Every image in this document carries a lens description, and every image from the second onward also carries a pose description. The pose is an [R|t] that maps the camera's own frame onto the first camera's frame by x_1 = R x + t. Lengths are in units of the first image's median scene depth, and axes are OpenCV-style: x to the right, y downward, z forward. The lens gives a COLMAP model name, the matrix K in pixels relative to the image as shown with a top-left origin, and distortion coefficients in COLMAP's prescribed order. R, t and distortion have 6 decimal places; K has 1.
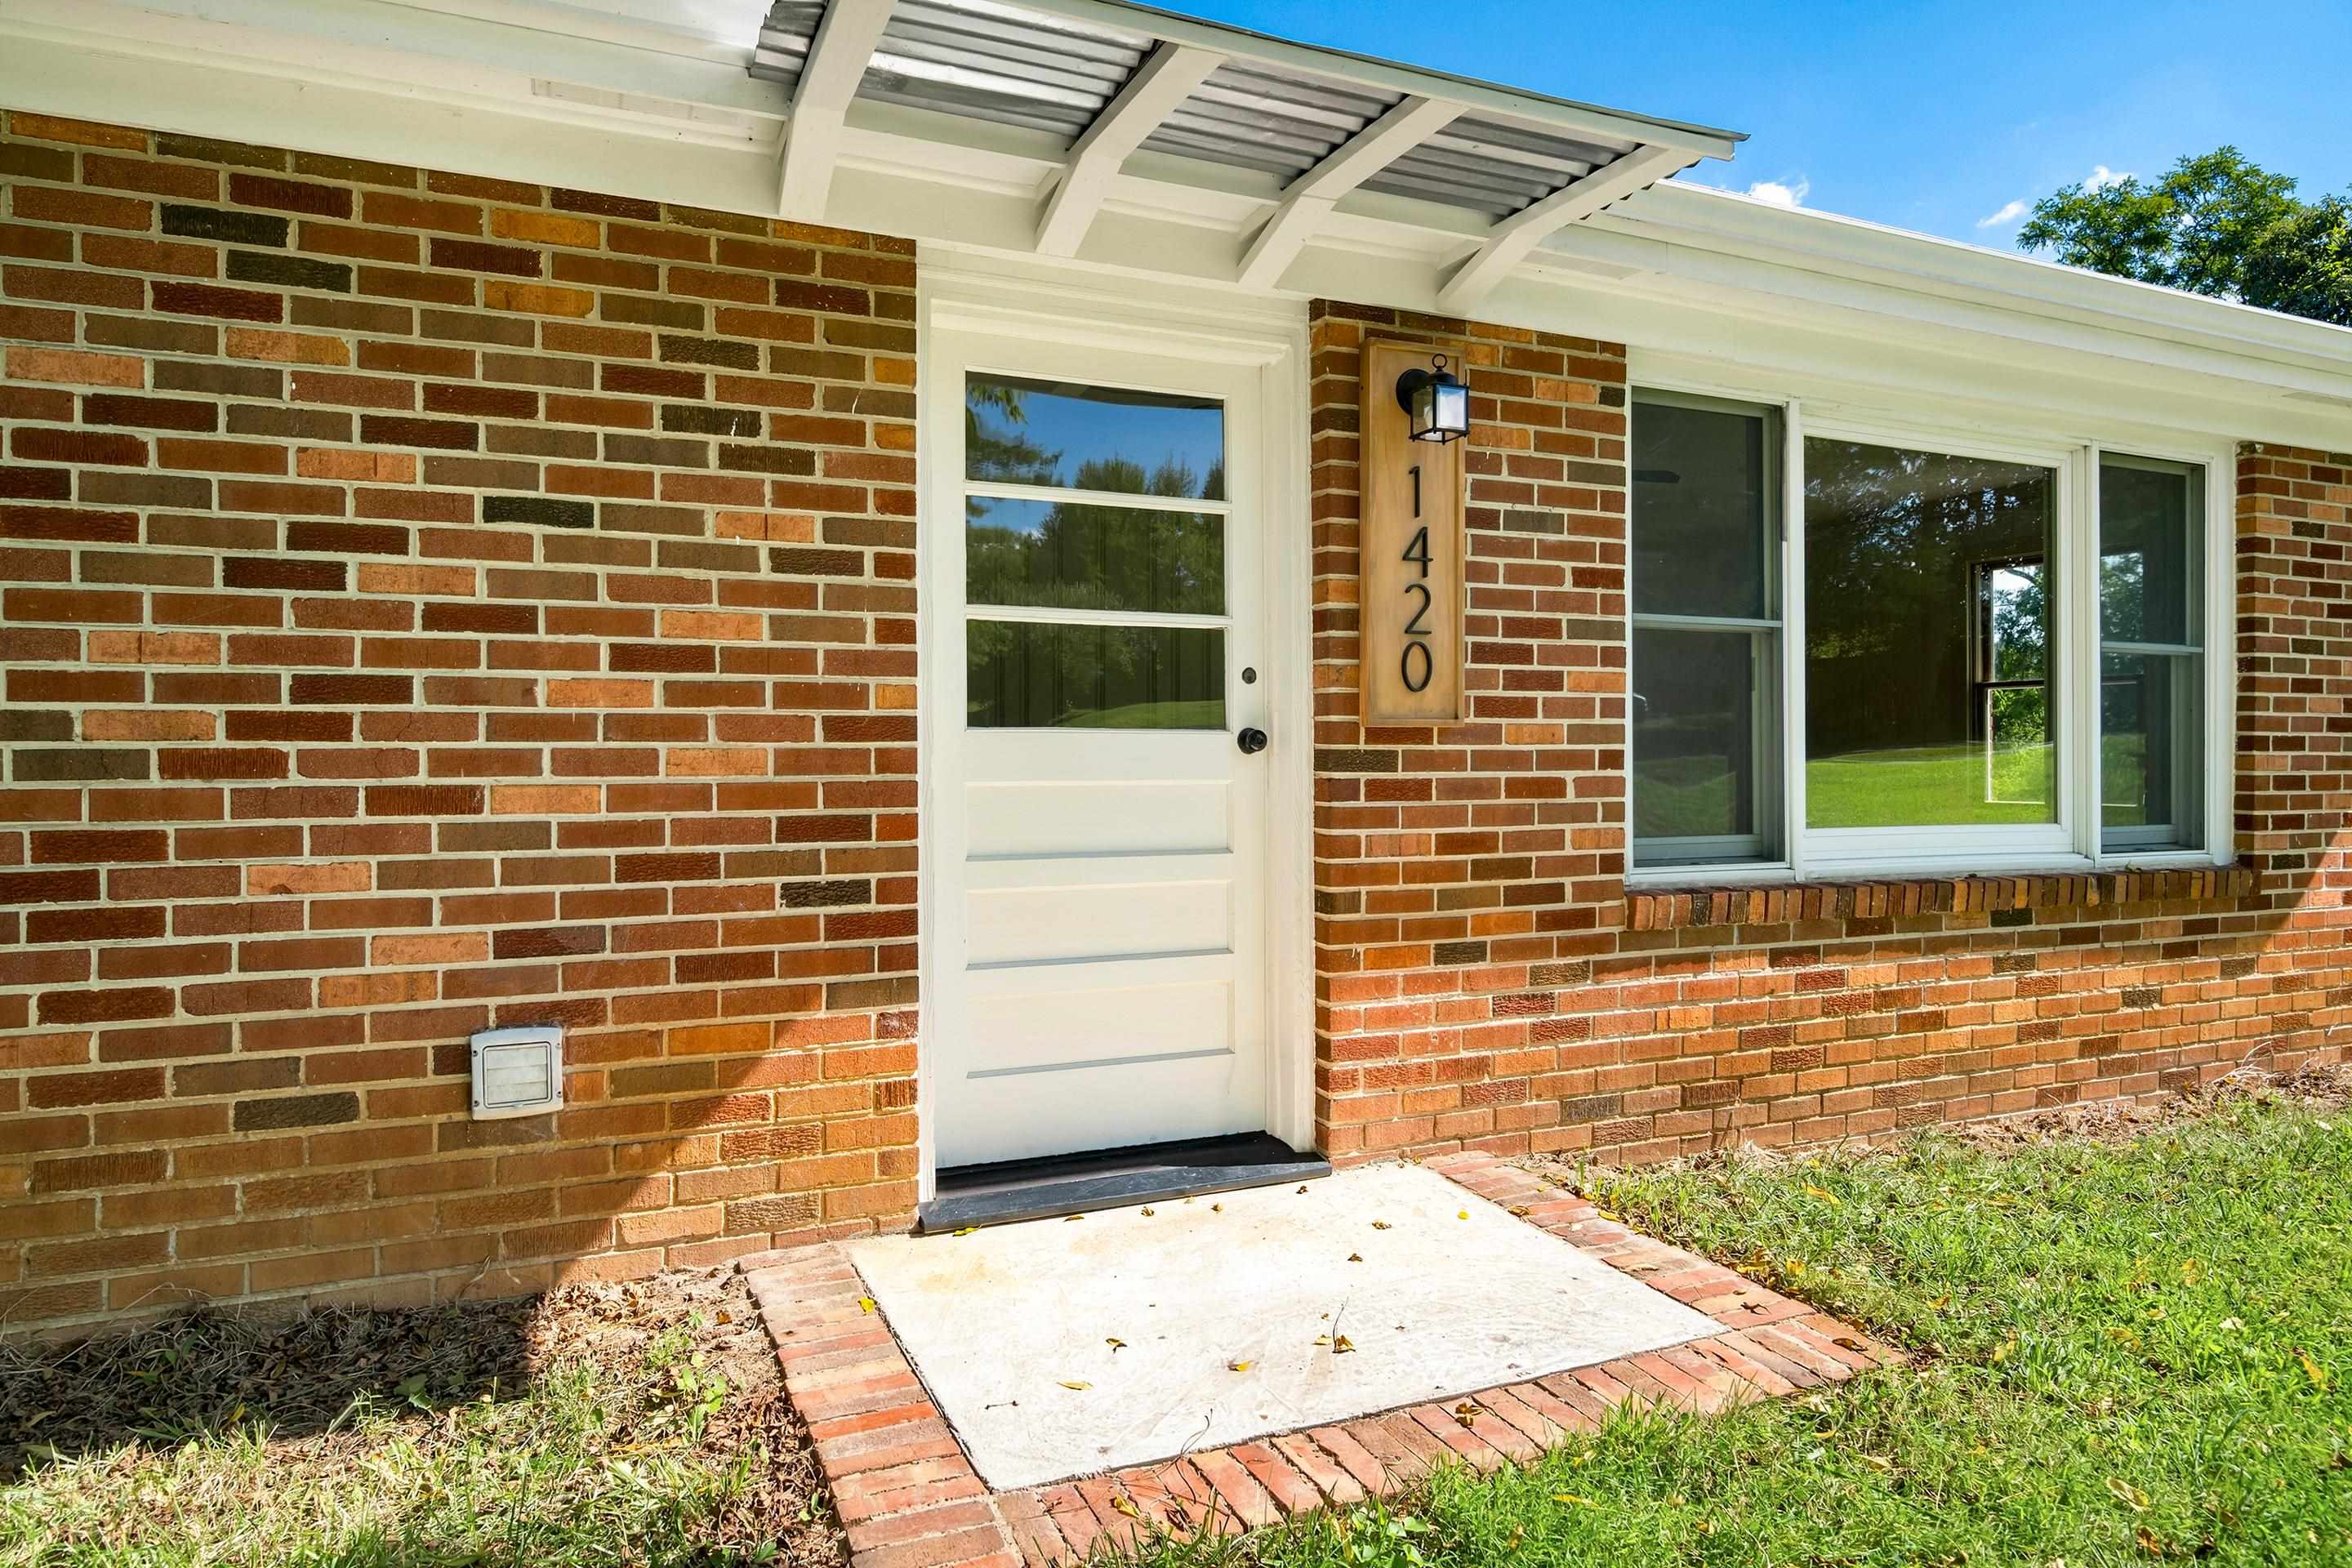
lens RADIAL K [[1398.0, 0, 1154.9], [0, 1398.0, 783.0], [0, 0, 1]] dist [0.000273, -0.004139]
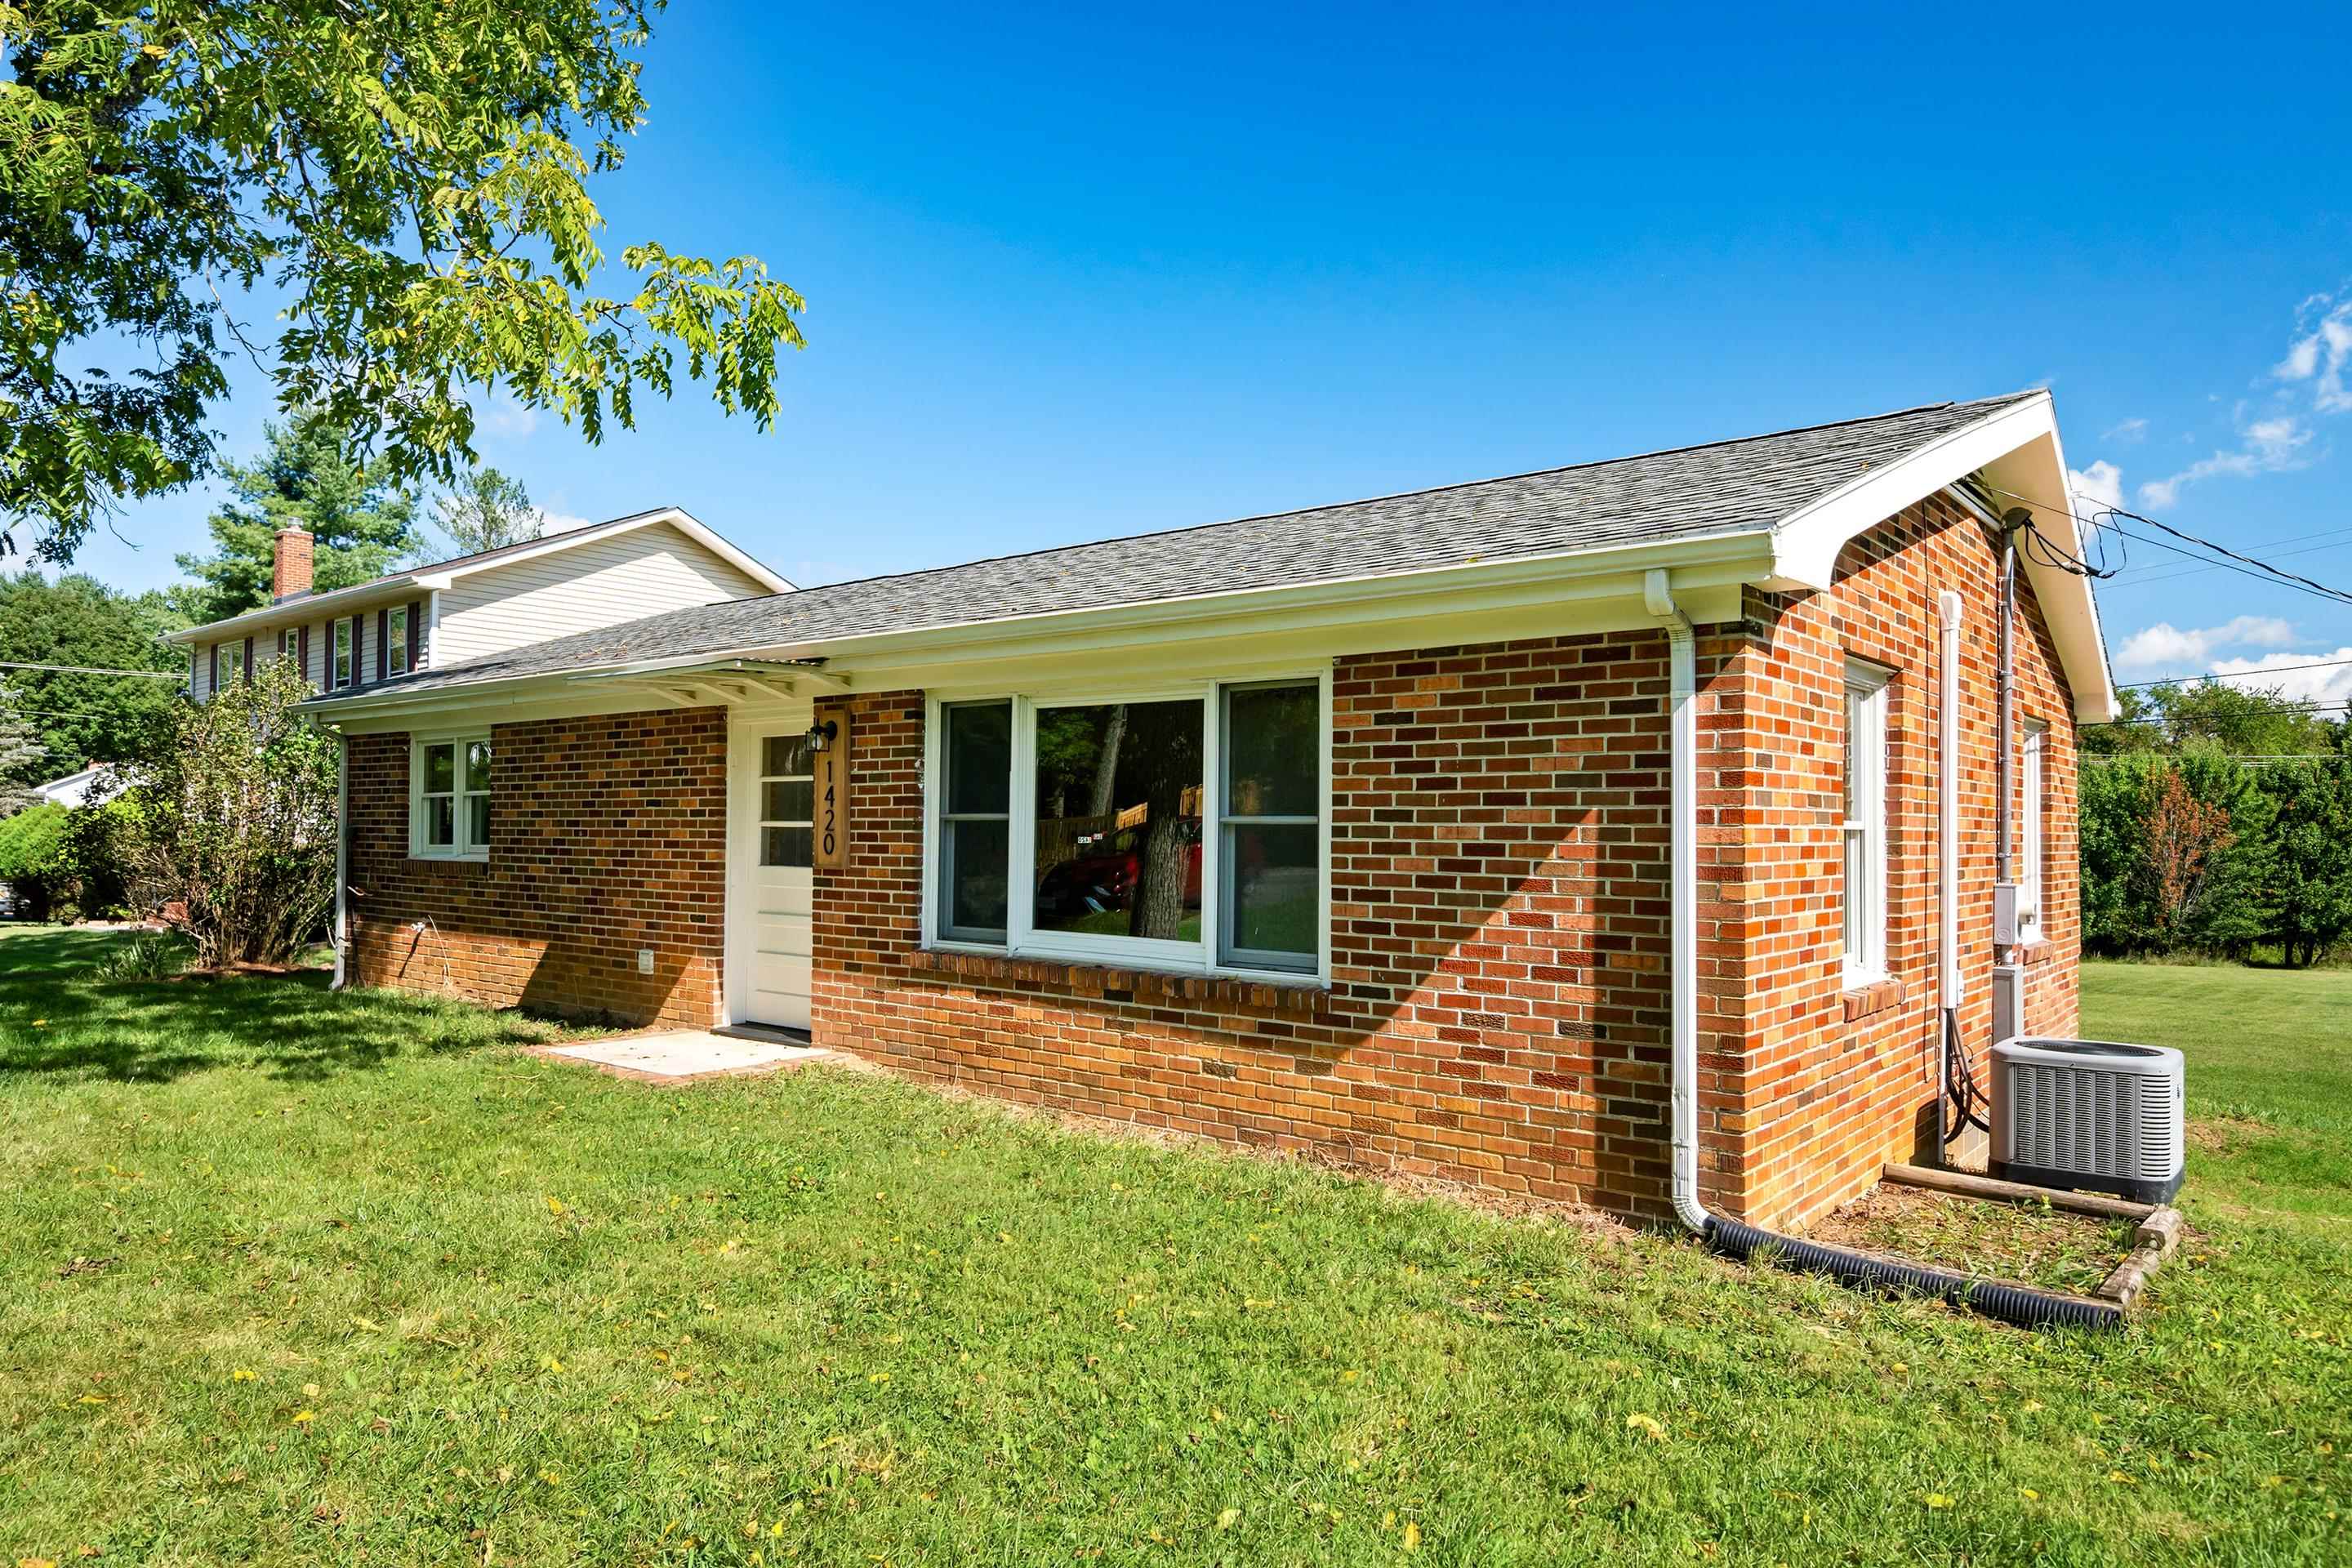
lens RADIAL K [[1522.8, 0, 1177.8], [0, 1522.8, 787.2], [0, 0, 1]] dist [0.020308, 0.006471]
pose [[0.447455, -0.009482, -0.894256, 2.637496], [-0.010288, 0.999823, -0.015749, -0.137669], [0.894247, 0.016247, 0.447278, 0.338405]]
